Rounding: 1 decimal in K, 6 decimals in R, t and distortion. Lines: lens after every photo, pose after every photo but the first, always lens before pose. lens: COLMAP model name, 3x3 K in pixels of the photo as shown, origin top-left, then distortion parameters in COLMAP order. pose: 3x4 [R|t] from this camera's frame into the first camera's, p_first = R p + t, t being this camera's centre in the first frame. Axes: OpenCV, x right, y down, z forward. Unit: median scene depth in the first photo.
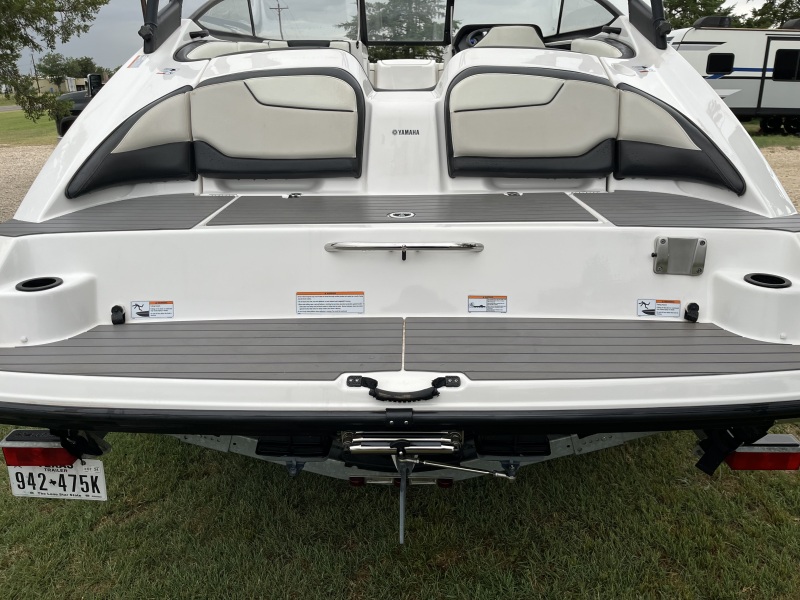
lens RADIAL K [[601.7, 0, 403.6], [0, 601.7, 304.8], [0, 0, 1]] dist [0.078559, -0.117705]
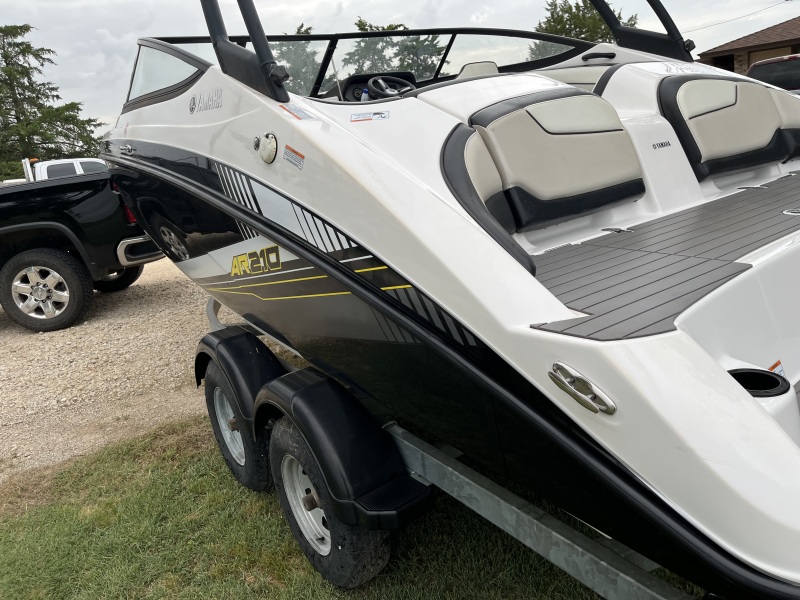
lens RADIAL K [[601.7, 0, 403.6], [0, 601.7, 304.8], [0, 0, 1]] dist [0.078559, -0.117705]
pose [[0.816523, -0.256633, 0.517137, -0.648105], [0.309018, 0.950921, -0.016017, -0.118798], [-0.487646, 0.172882, 0.855753, 0.323704]]
